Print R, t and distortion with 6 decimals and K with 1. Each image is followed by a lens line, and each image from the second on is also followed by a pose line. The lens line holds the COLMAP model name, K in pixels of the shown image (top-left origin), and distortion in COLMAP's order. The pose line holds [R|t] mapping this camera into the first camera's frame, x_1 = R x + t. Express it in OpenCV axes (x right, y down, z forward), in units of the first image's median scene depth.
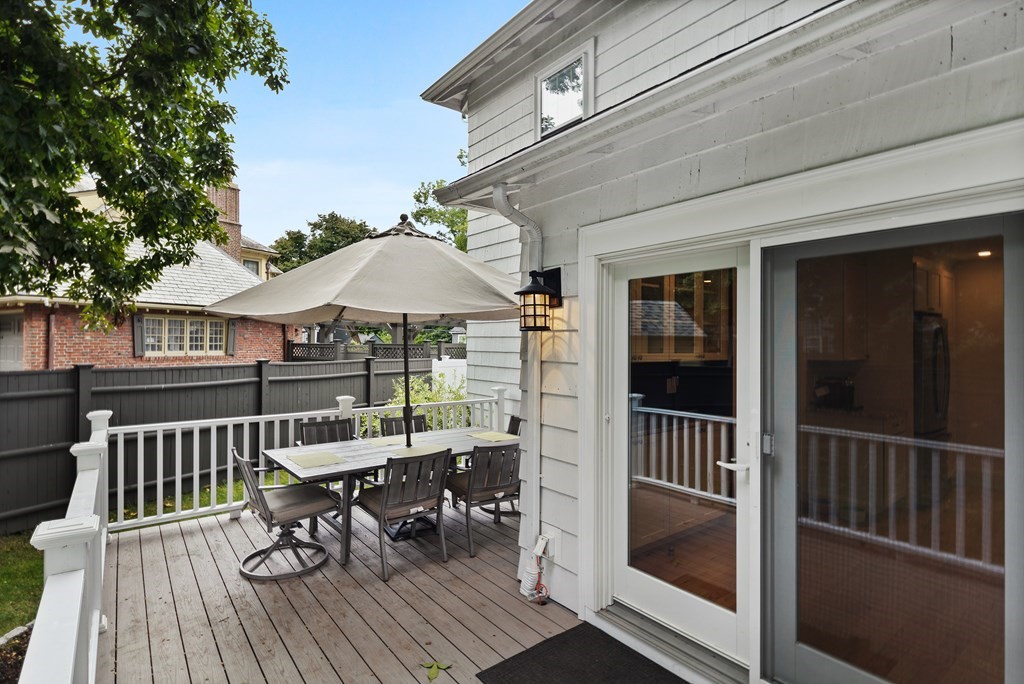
lens RADIAL K [[509.8, 0, 512.0], [0, 509.8, 342.0], [0, 0, 1]] dist [0.001860, 0.000320]
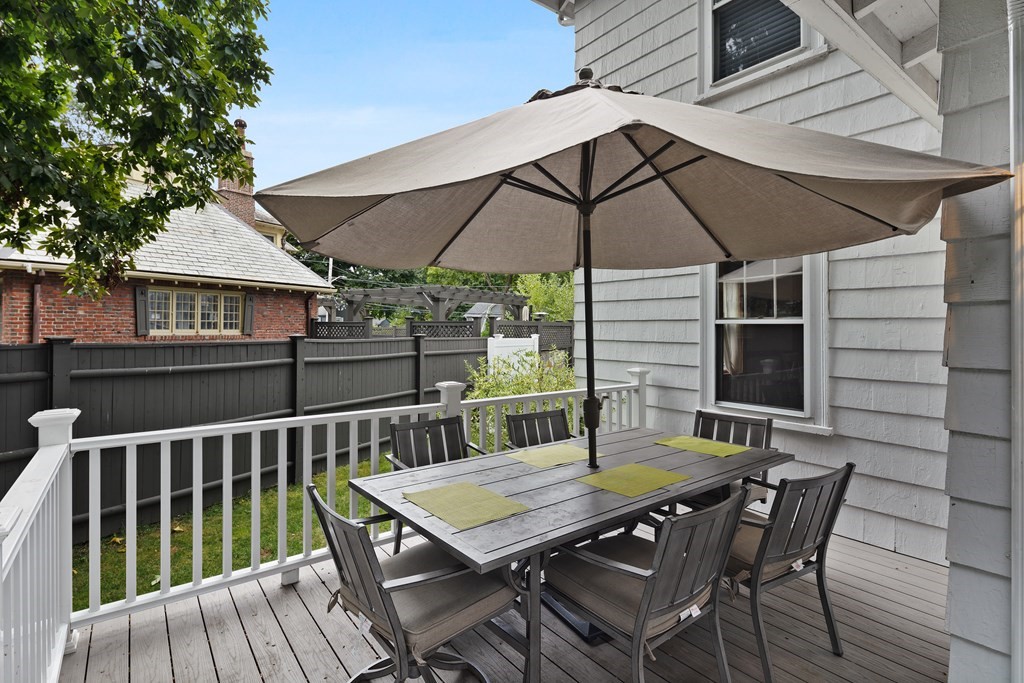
lens RADIAL K [[494.9, 0, 511.5], [0, 494.9, 327.8], [0, 0, 1]] dist [-0.002447, -0.000088]
pose [[0.999990, -0.002049, 0.004054, -0.183960], [0.002055, 0.999997, -0.001564, 0.028178], [-0.004051, 0.001572, 0.999991, 0.269446]]
